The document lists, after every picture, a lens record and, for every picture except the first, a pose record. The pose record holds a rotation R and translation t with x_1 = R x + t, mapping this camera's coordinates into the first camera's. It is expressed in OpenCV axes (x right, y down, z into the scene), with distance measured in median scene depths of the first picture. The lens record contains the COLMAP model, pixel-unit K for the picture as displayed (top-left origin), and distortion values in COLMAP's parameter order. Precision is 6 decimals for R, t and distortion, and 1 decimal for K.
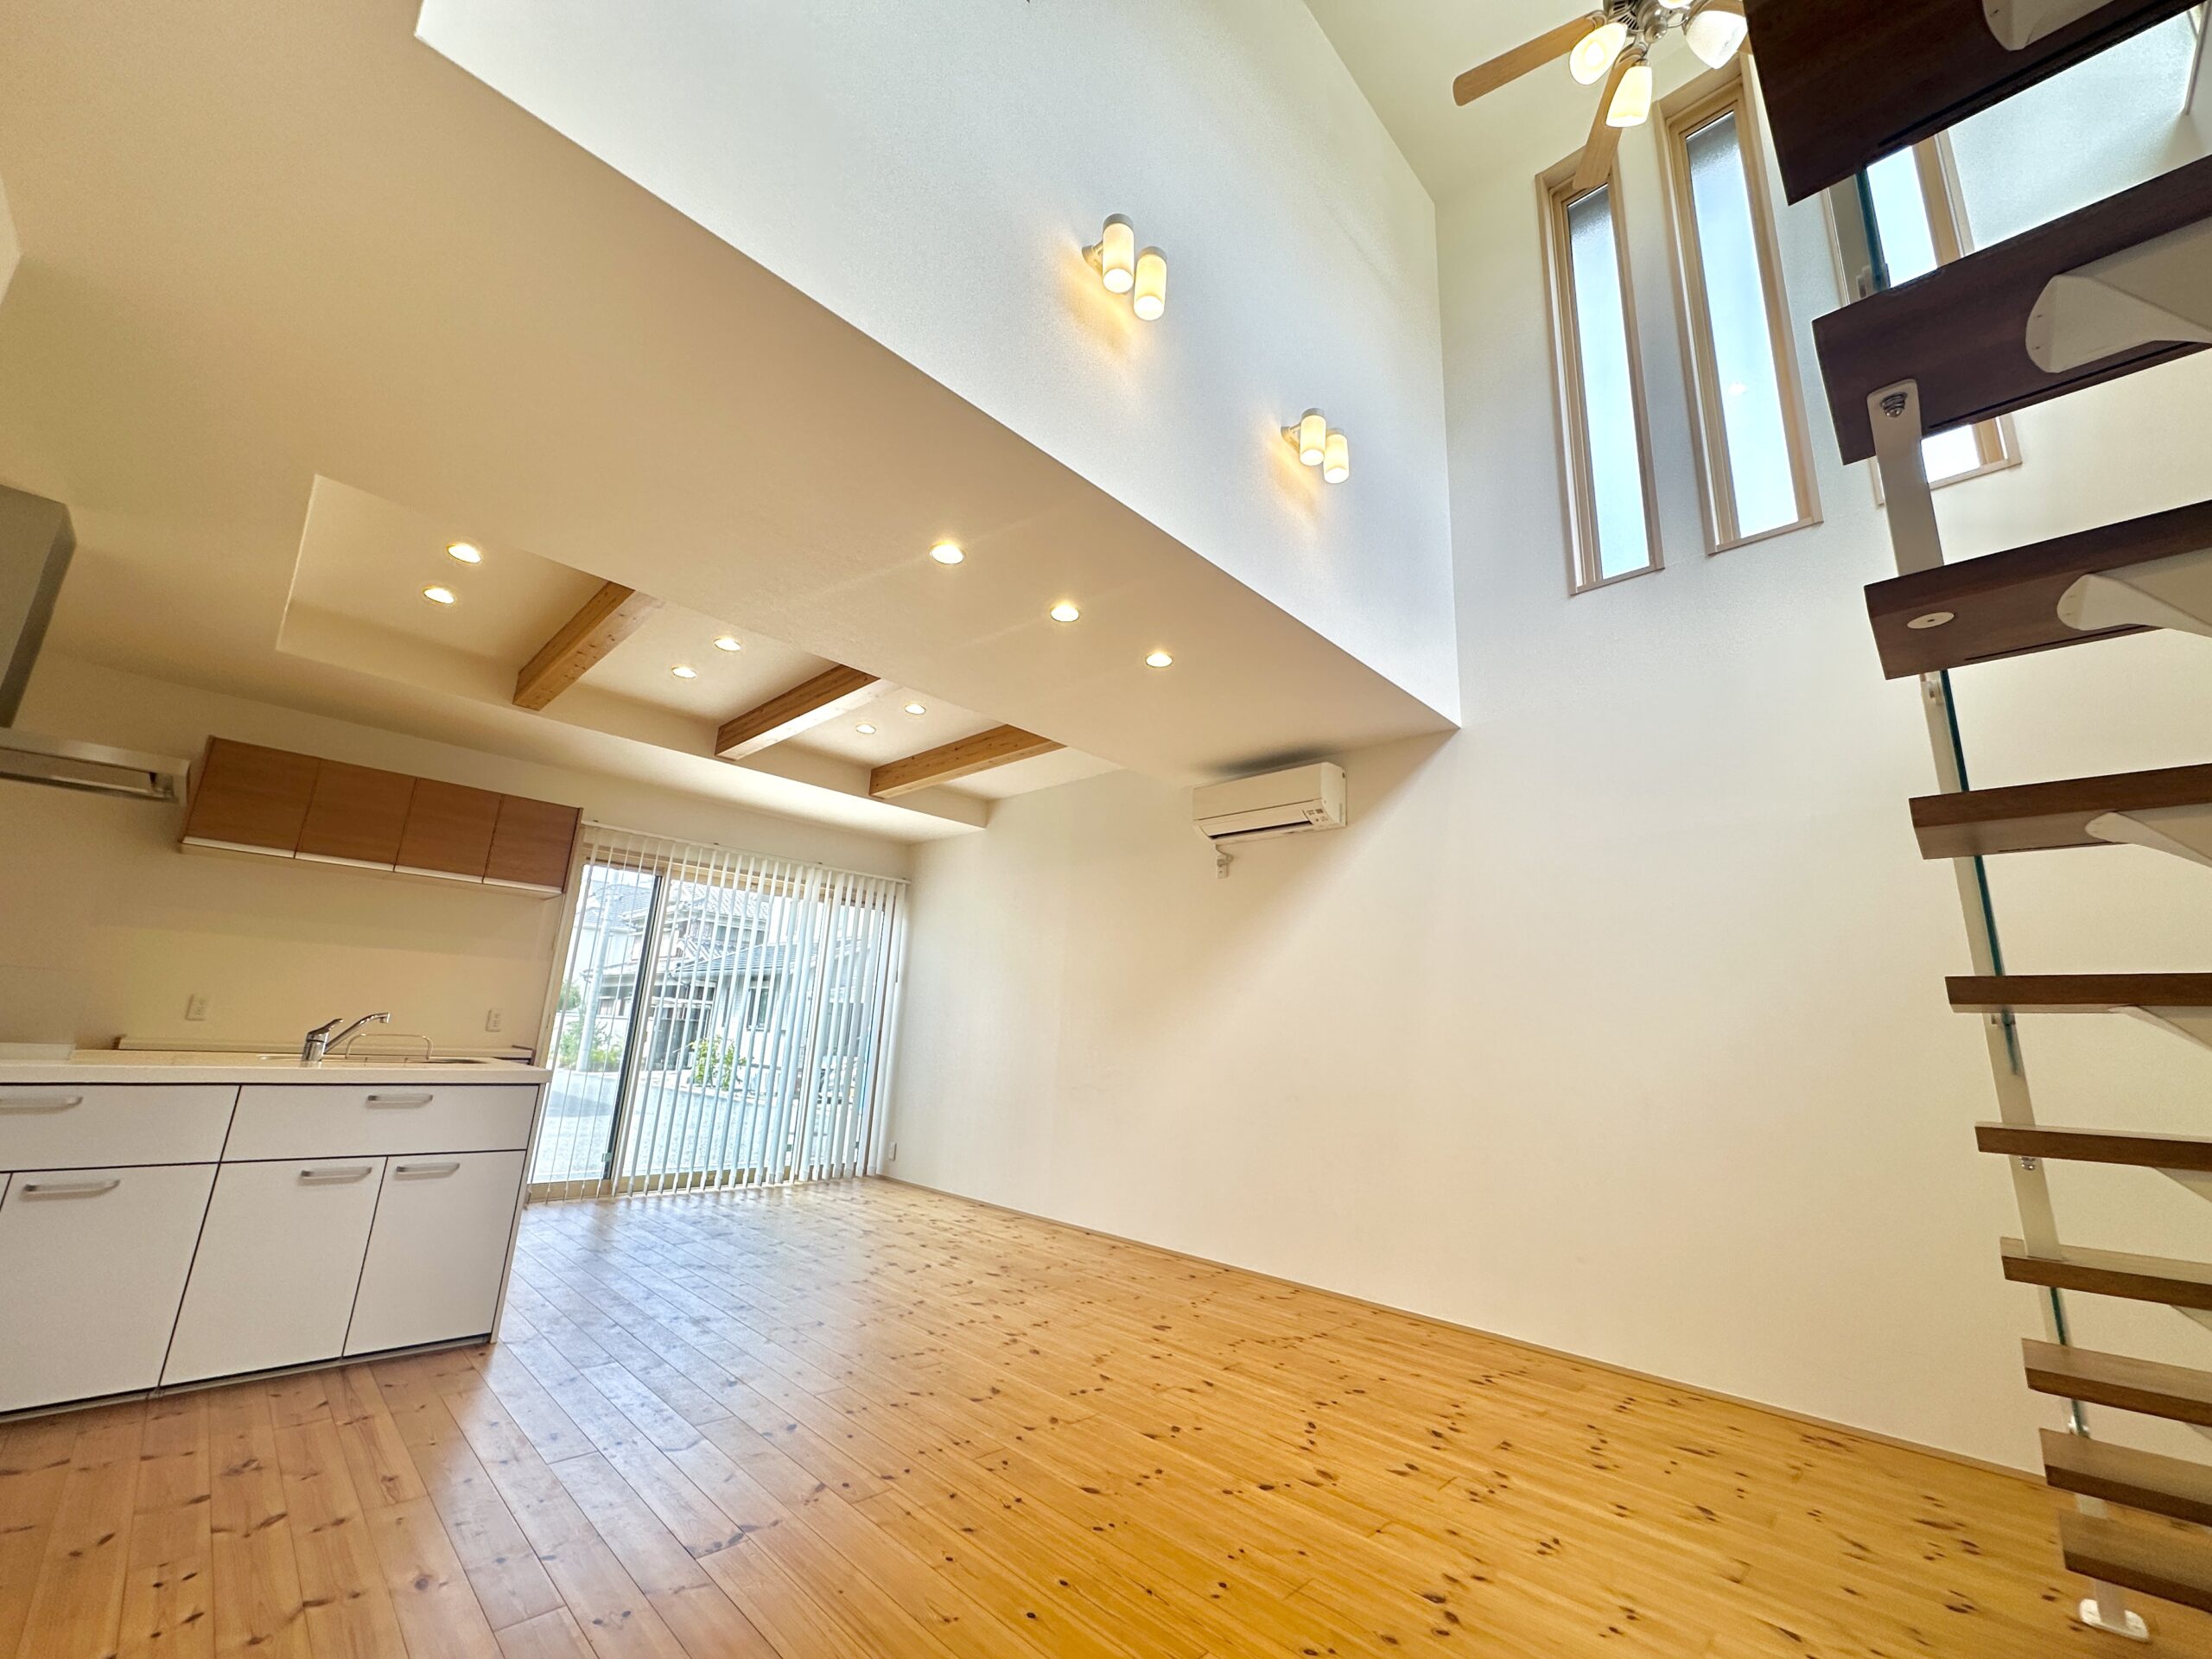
lens RADIAL K [[880.5, 0, 1106.0], [0, 880.5, 829.5], [0, 0, 1]] dist [-0.001747, -0.000253]
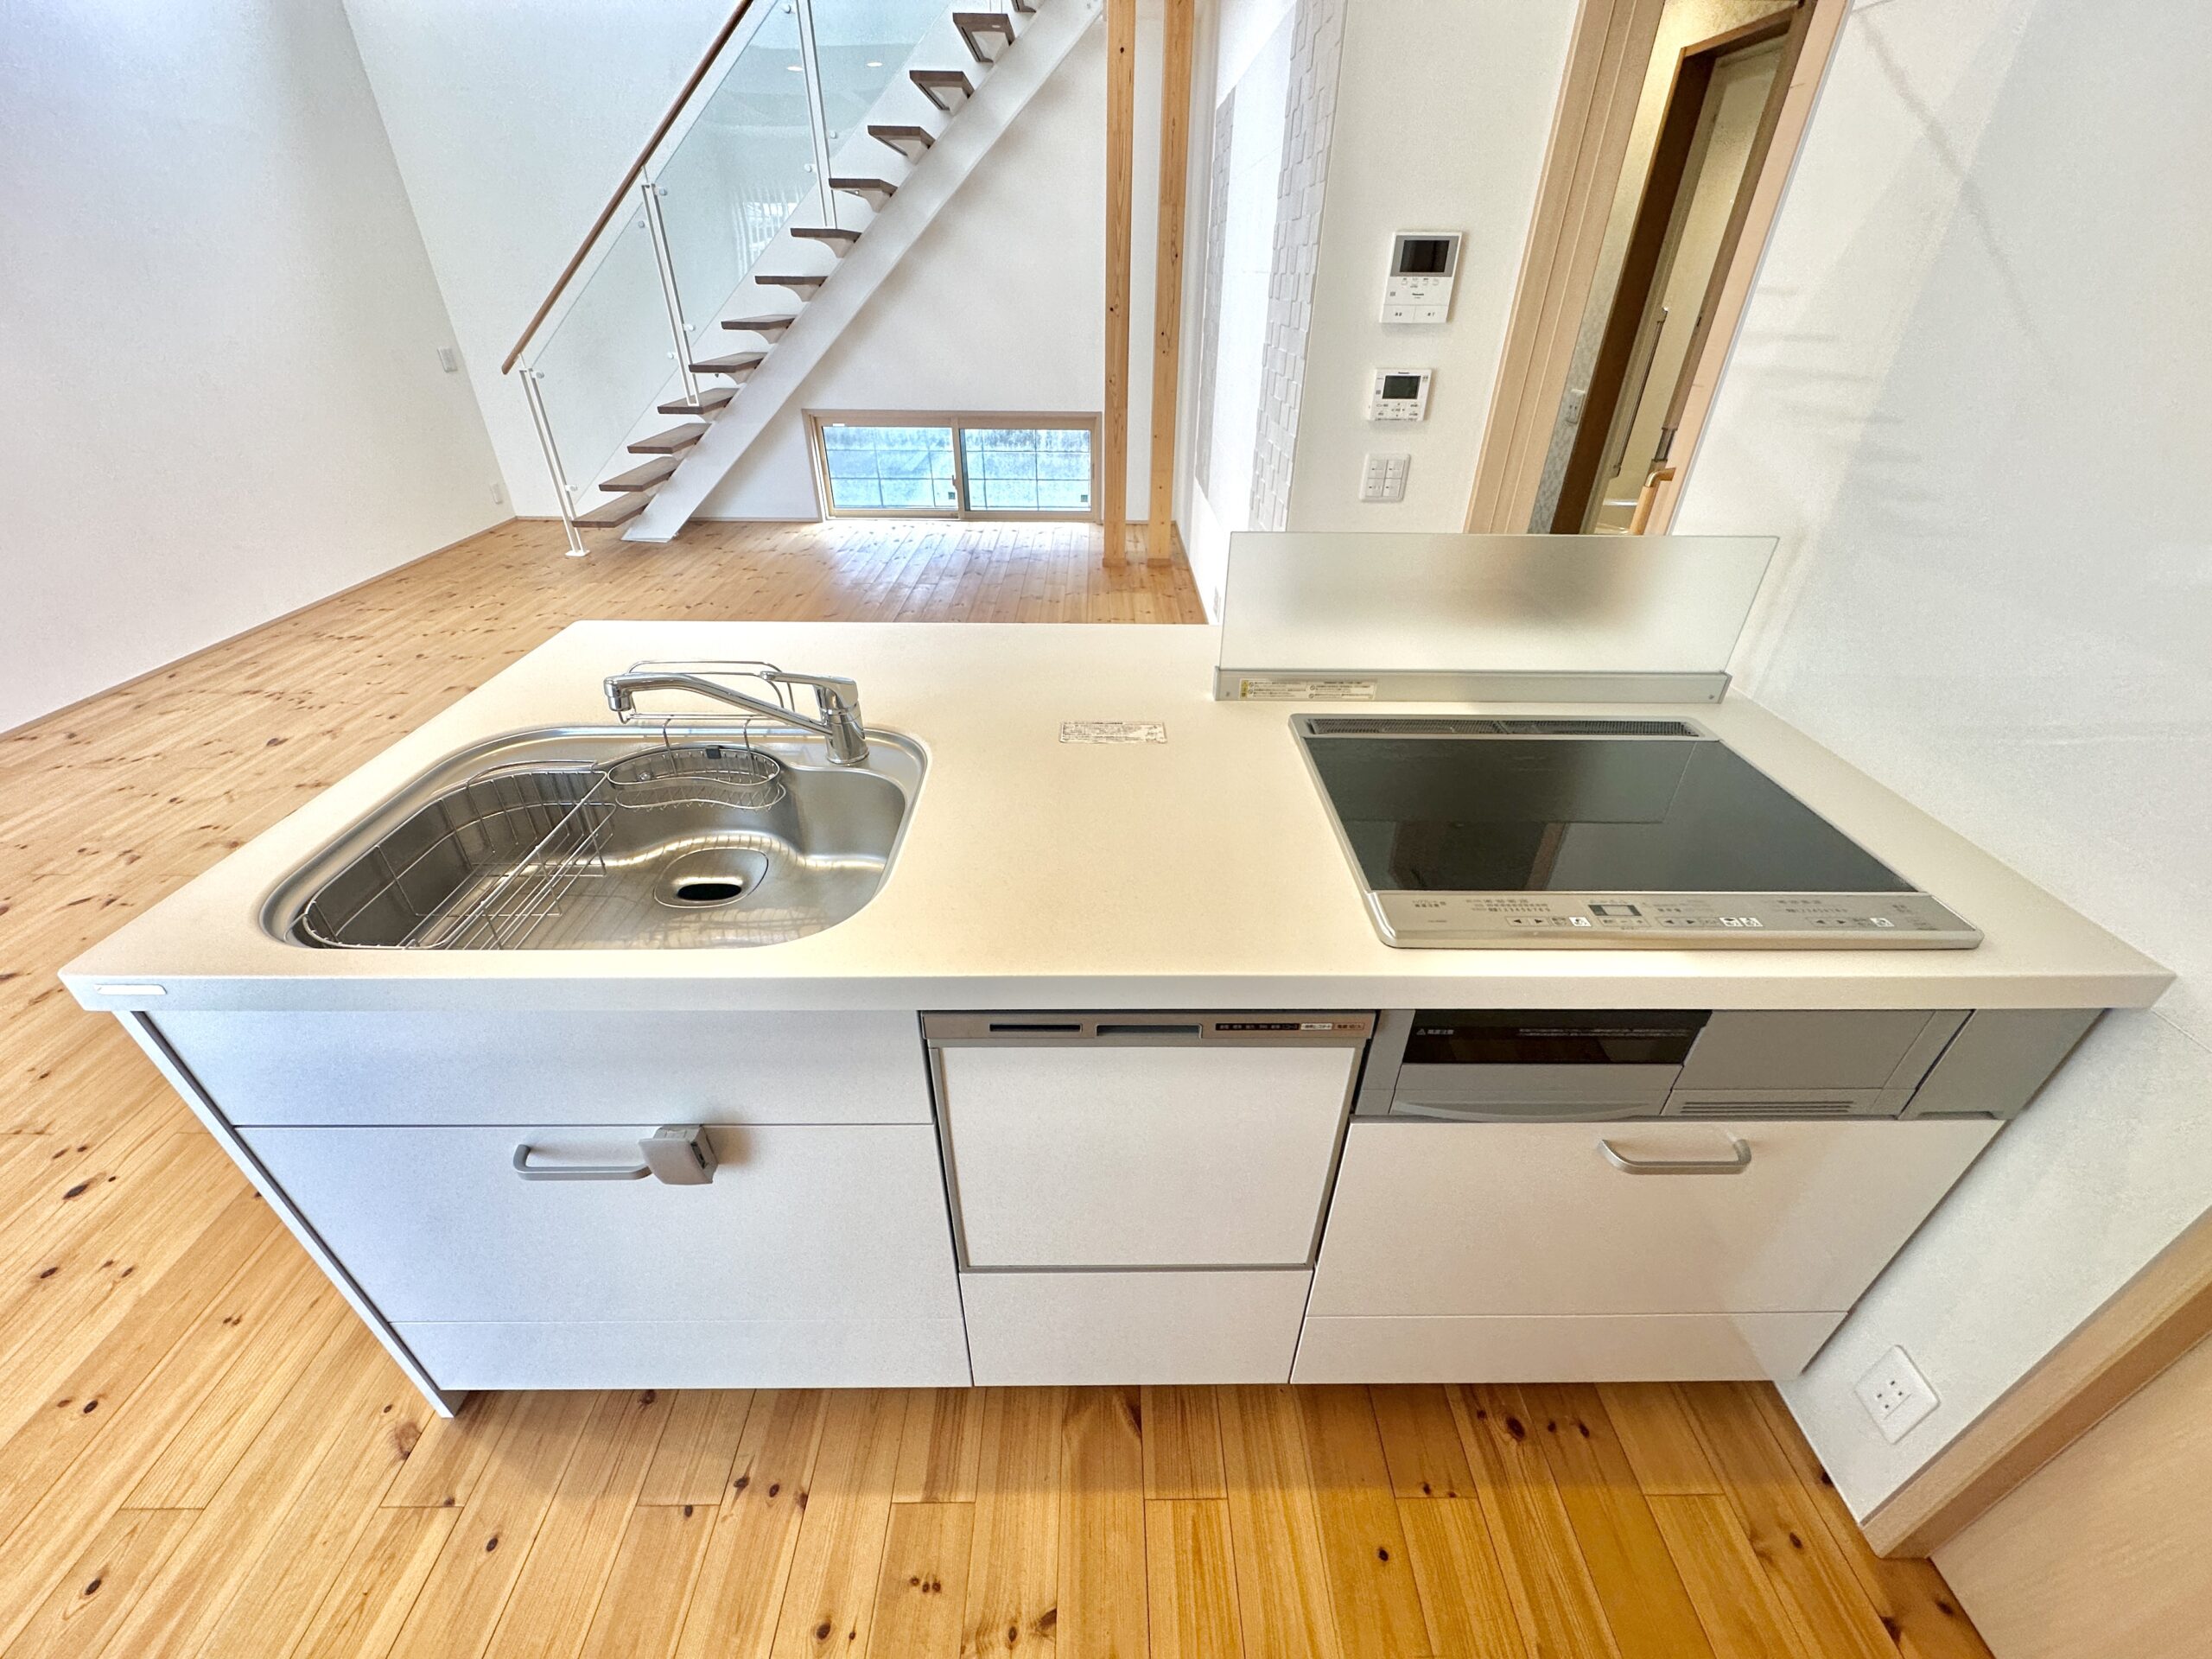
lens RADIAL K [[880.5, 0, 1106.0], [0, 880.5, 829.5], [0, 0, 1]] dist [-0.001747, -0.000253]
pose [[-0.703800, -0.426001, 0.568497, -1.138657], [-0.206290, 0.888324, 0.410275, 0.096834], [-0.679787, 0.171476, -0.713082, 1.117630]]
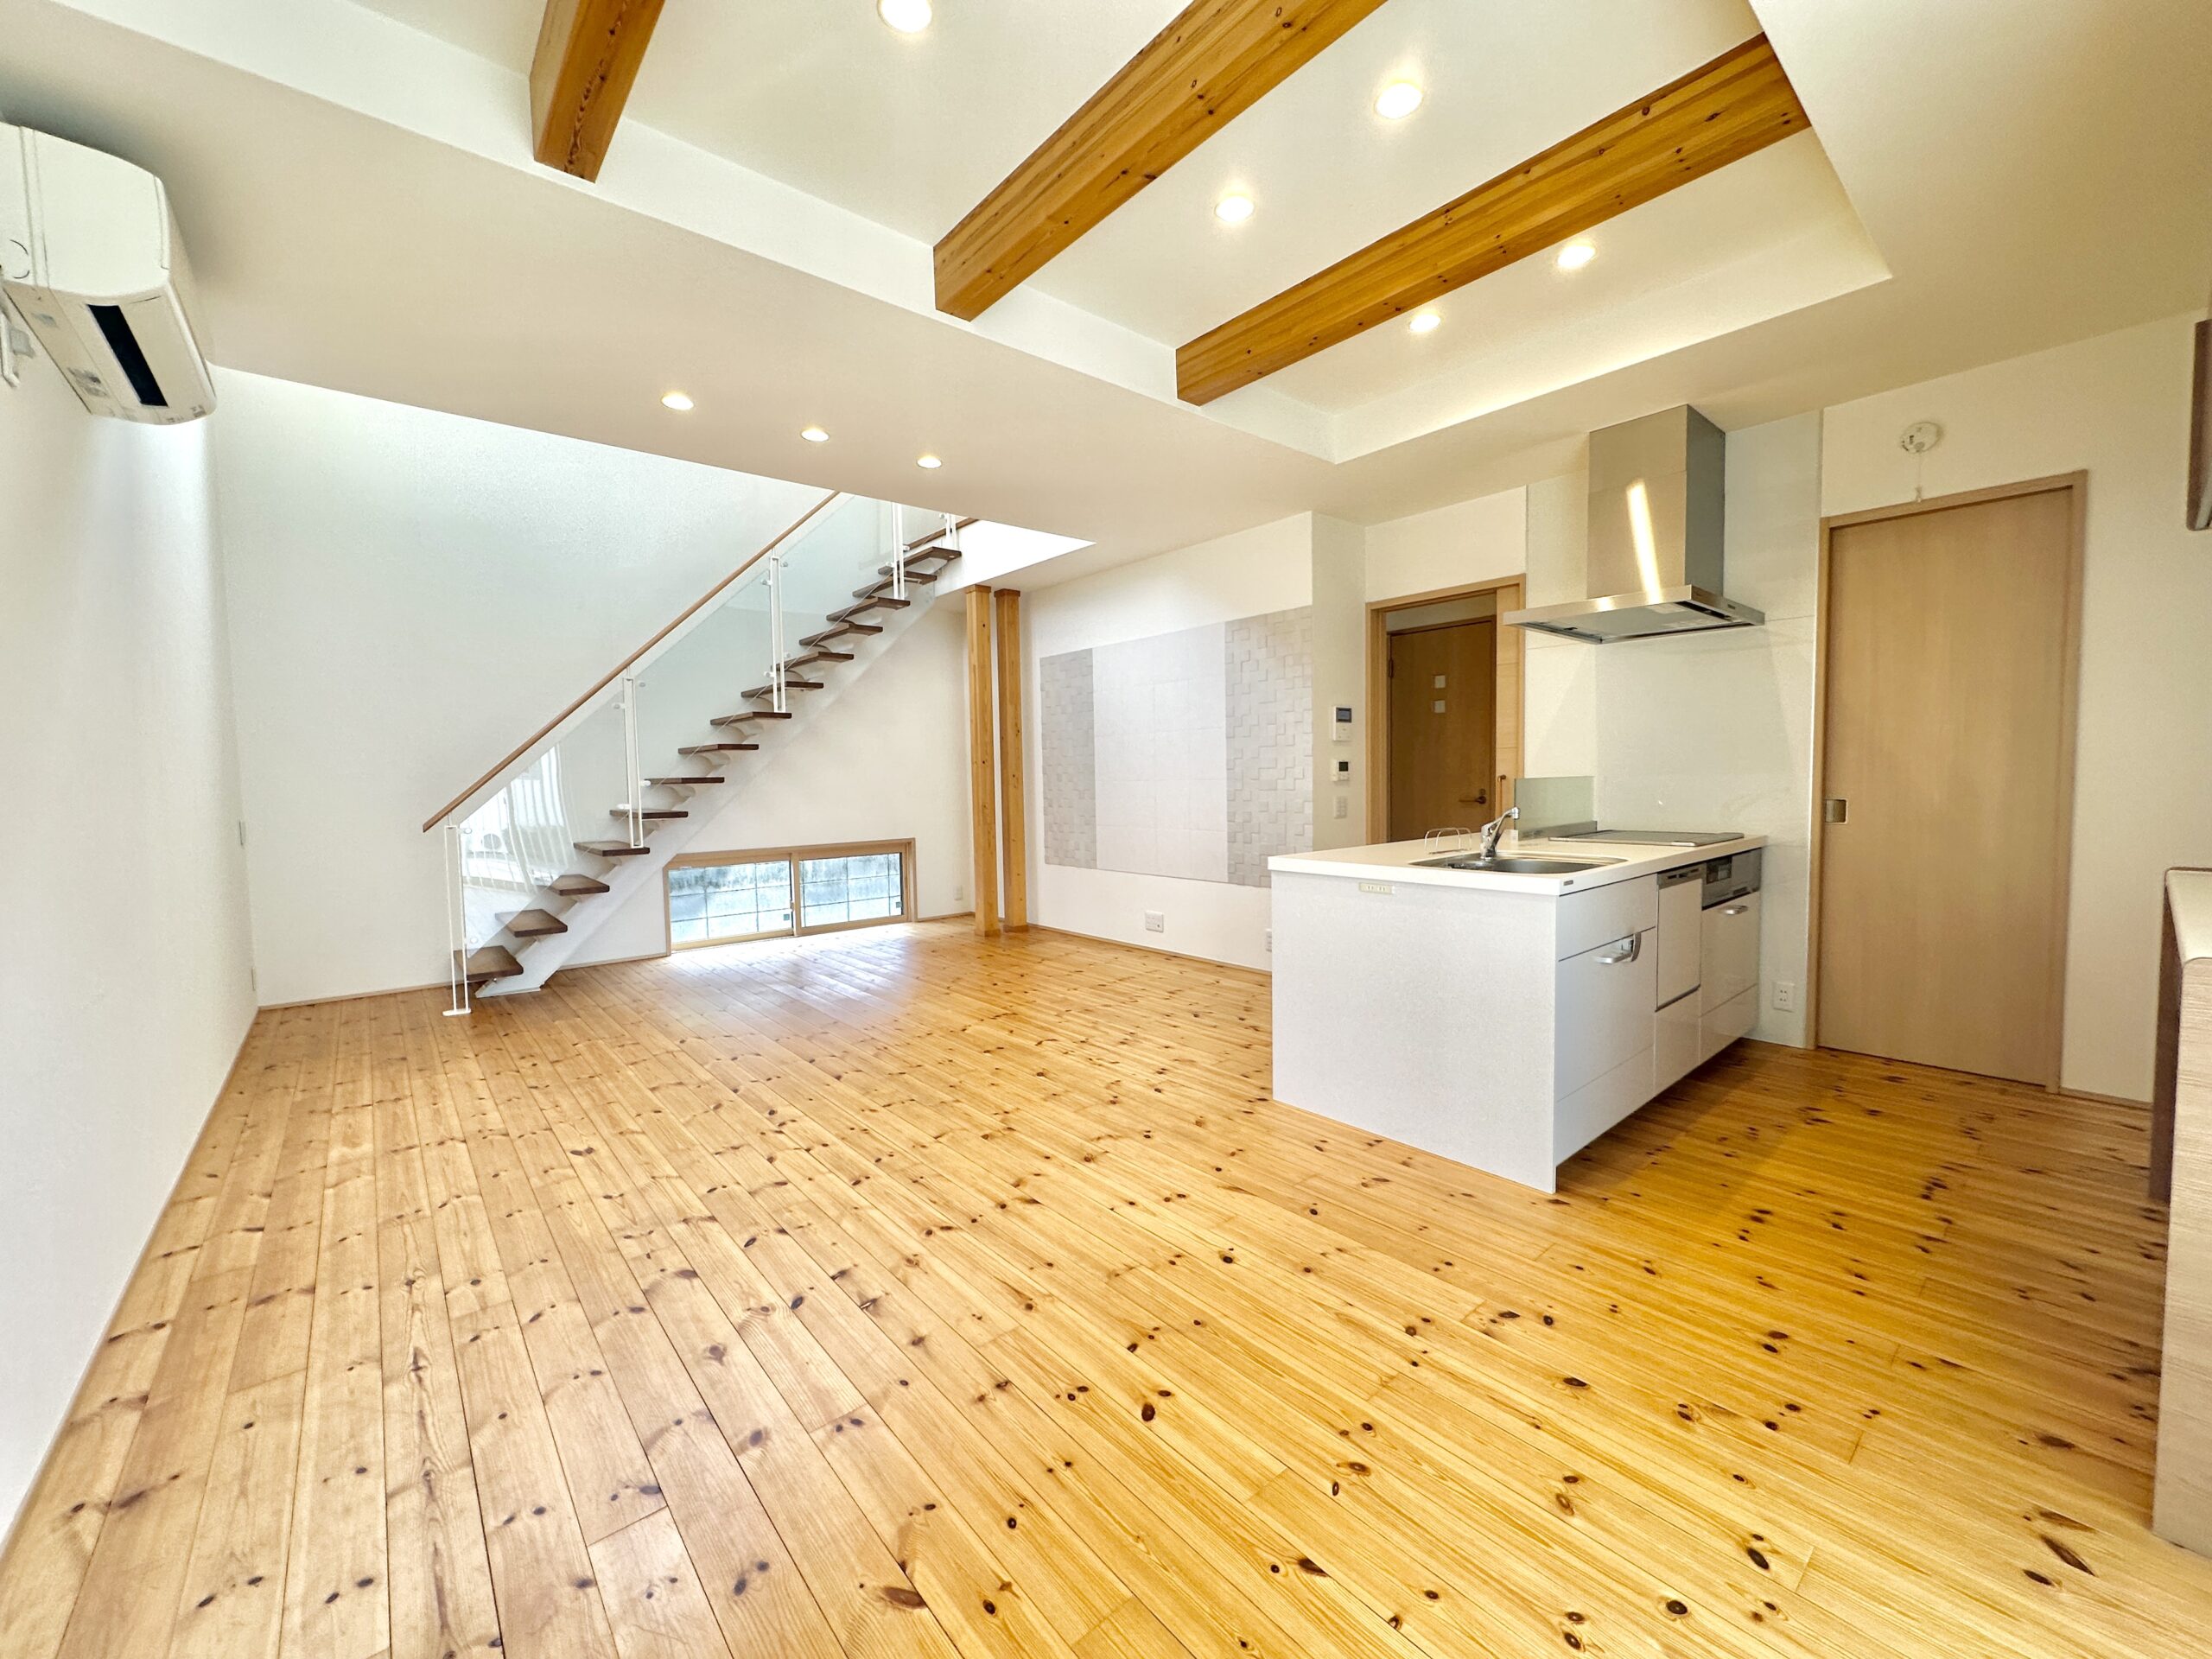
lens RADIAL K [[880.5, 0, 1106.0], [0, 880.5, 829.5], [0, 0, 1]] dist [-0.001747, -0.000253]
pose [[-0.995021, -0.034402, 0.093543, -0.509854], [-0.049505, 0.985173, -0.164265, 0.391342], [-0.086505, -0.168078, -0.981971, 1.881668]]
